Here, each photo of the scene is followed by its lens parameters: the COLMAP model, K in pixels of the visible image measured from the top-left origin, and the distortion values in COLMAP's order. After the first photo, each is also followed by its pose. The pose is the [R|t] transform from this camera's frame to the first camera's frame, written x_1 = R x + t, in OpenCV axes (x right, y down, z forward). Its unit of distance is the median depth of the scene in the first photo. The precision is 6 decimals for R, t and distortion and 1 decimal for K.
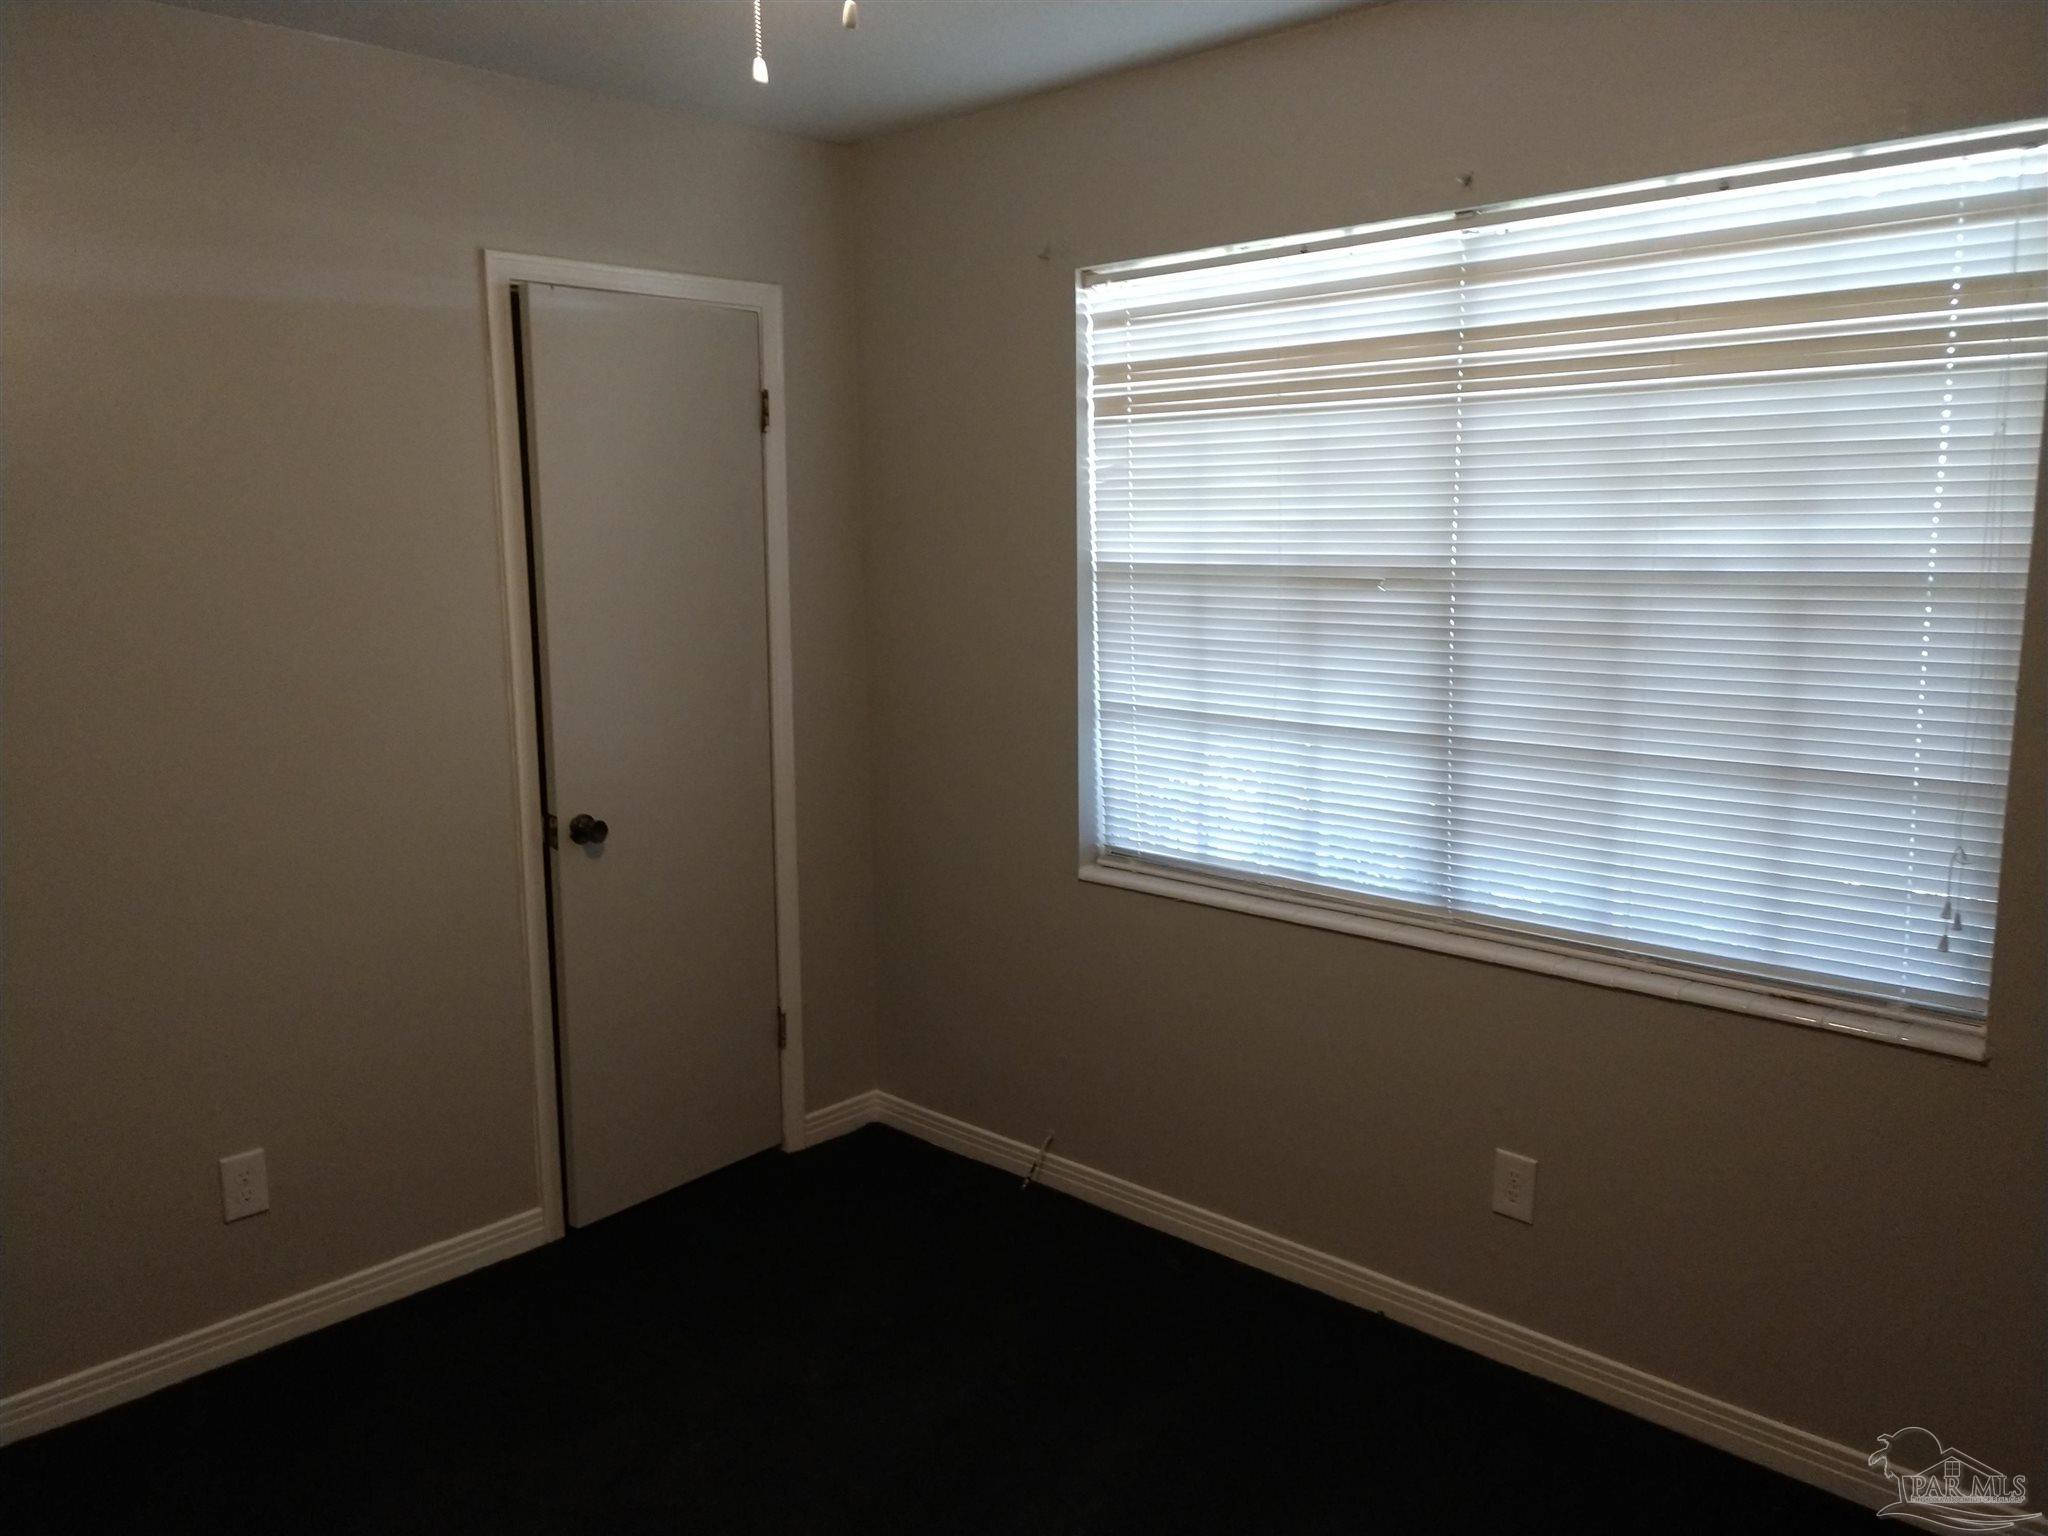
lens RADIAL K [[1550.3, 0, 1018.8], [0, 1550.3, 766.7], [0, 0, 1]] dist [0.010882, 0.003443]
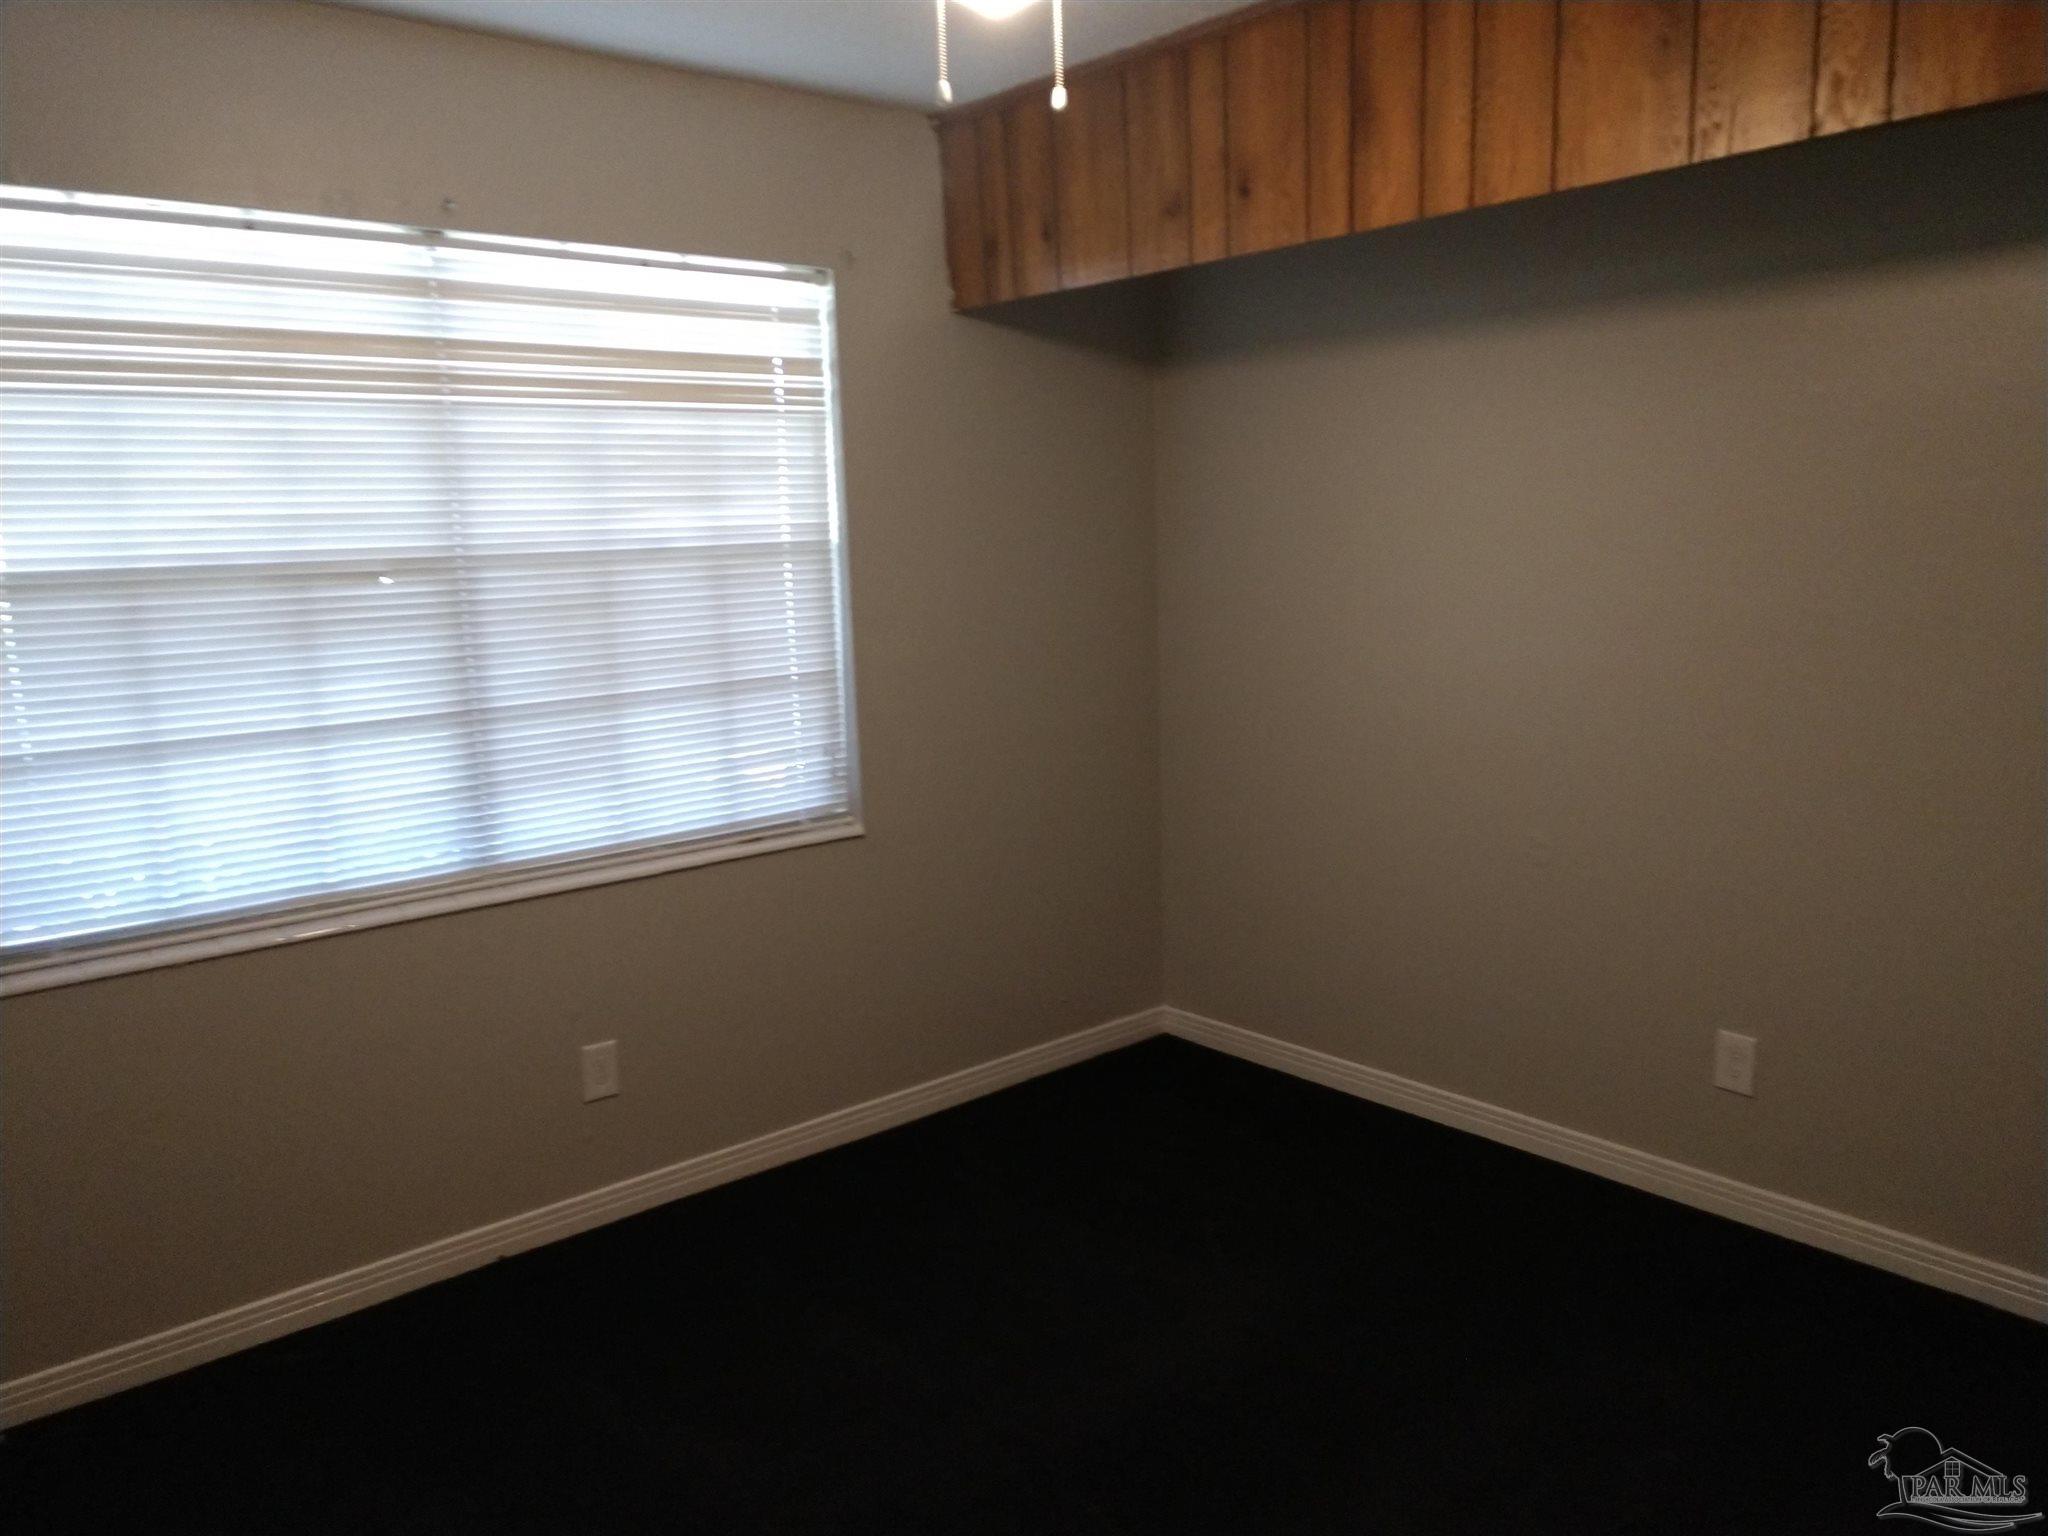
lens RADIAL K [[1550.3, 0, 1020.0], [0, 1550.3, 774.4], [0, 0, 1]] dist [0.010882, 0.003443]
pose [[0.094219, -0.153947, 0.983577, -0.790516], [0.186478, 0.973214, 0.134462, -0.051508], [-0.977931, 0.170747, 0.120403, 0.508525]]
